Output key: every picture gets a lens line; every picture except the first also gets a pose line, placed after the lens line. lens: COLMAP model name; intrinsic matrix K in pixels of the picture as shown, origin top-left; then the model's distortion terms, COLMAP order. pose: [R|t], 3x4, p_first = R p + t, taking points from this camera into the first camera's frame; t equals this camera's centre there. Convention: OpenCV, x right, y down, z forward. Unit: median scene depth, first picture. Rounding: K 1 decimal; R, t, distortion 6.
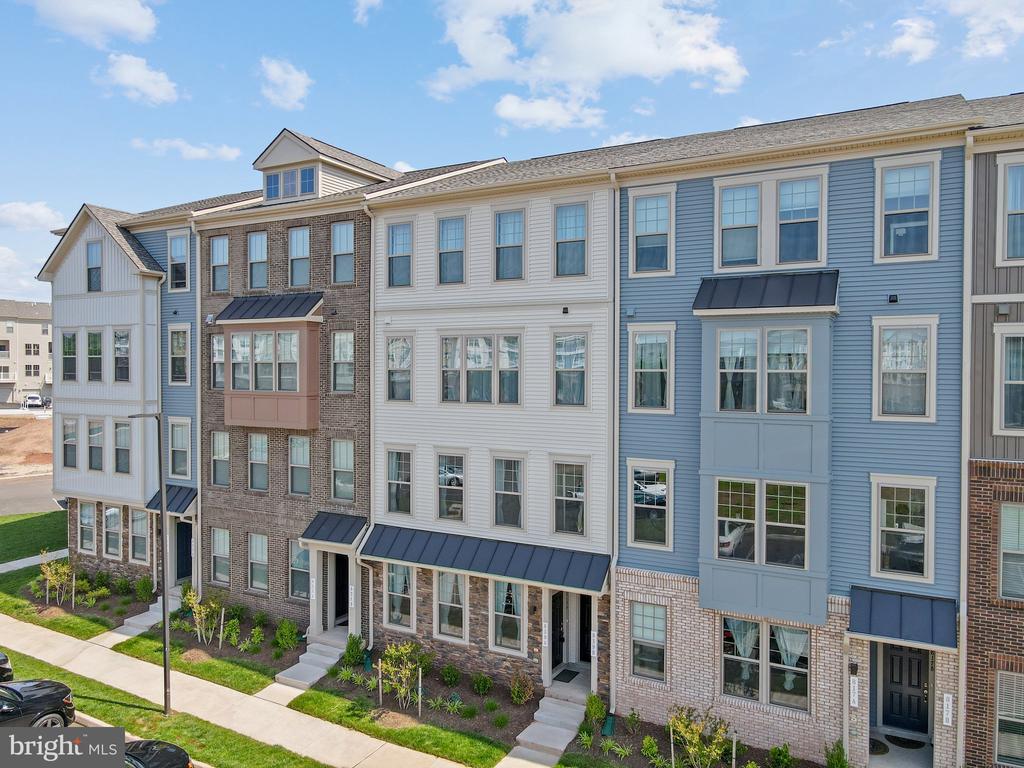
lens RADIAL K [[742.7, 0, 512.0], [0, 742.7, 384.0], [0, 0, 1]] dist [0.009652, 0.007148]
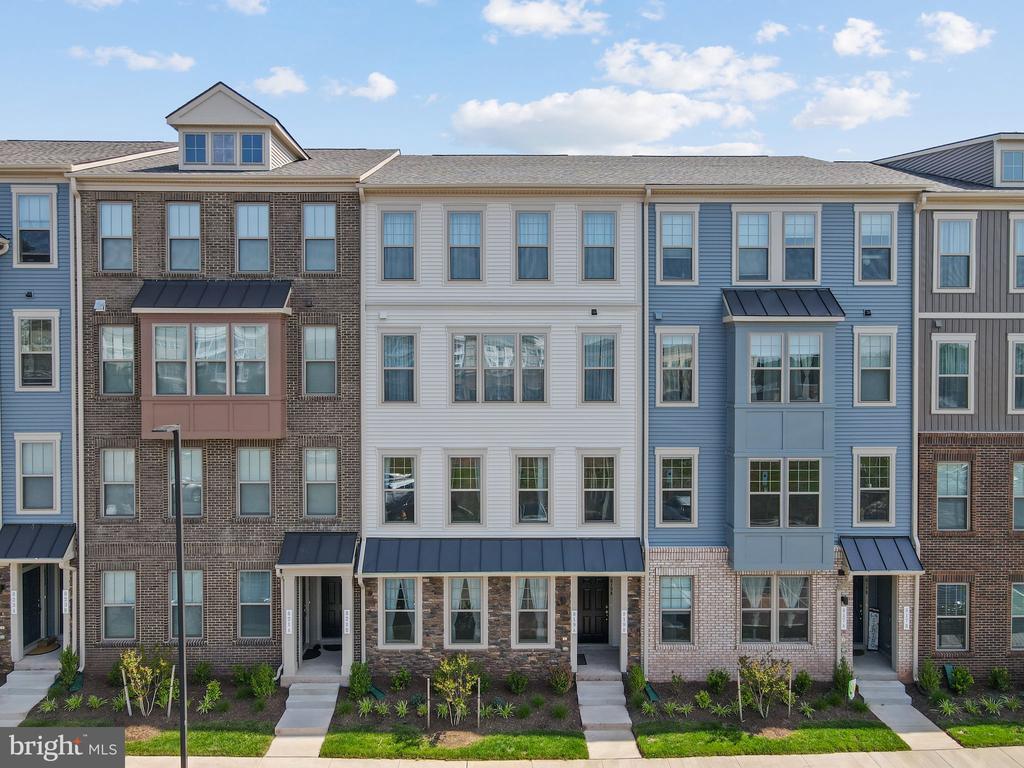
lens RADIAL K [[742.7, 0, 512.0], [0, 742.7, 384.0], [0, 0, 1]] dist [0.009652, 0.007148]
pose [[0.870851, -0.014055, 0.491347, -0.543967], [0.013763, 0.999896, 0.004210, -0.002701], [-0.491355, 0.003096, 0.870954, 0.134771]]
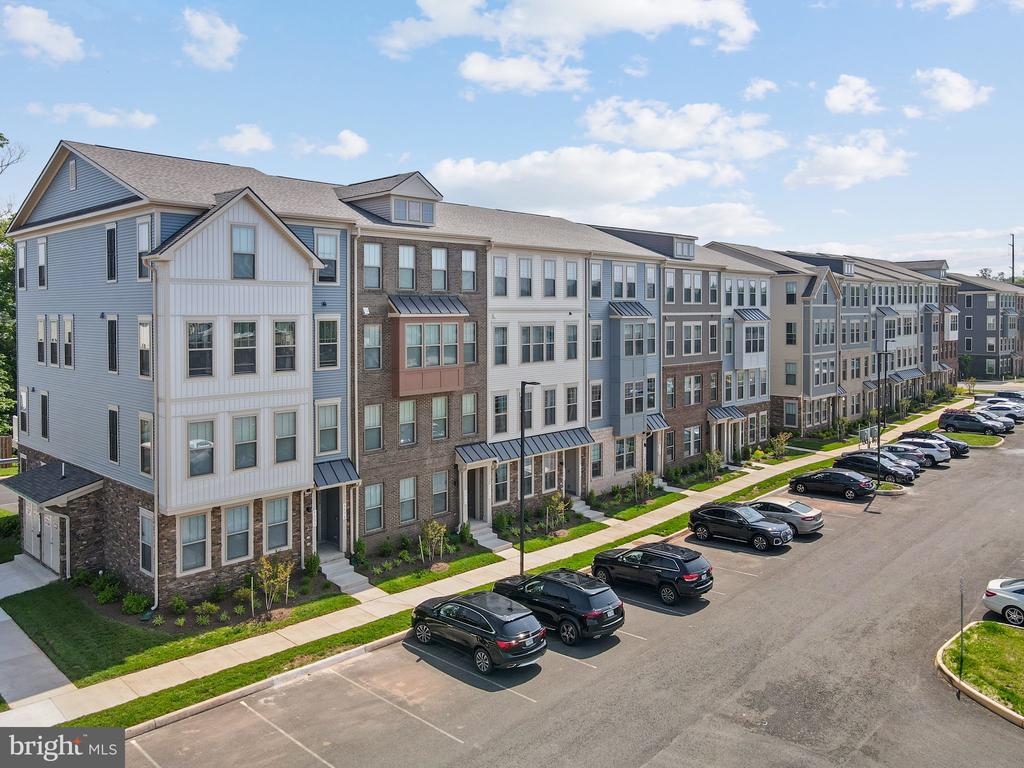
lens RADIAL K [[785.6, 0, 511.1], [0, 785.6, 320.3], [0, 0, 1]] dist [0.002724, 0.001759]
pose [[0.253491, -0.018894, 0.967153, -2.046951], [0.021265, 0.999676, 0.013955, -0.111729], [-0.967104, 0.017028, 0.253811, 0.599325]]
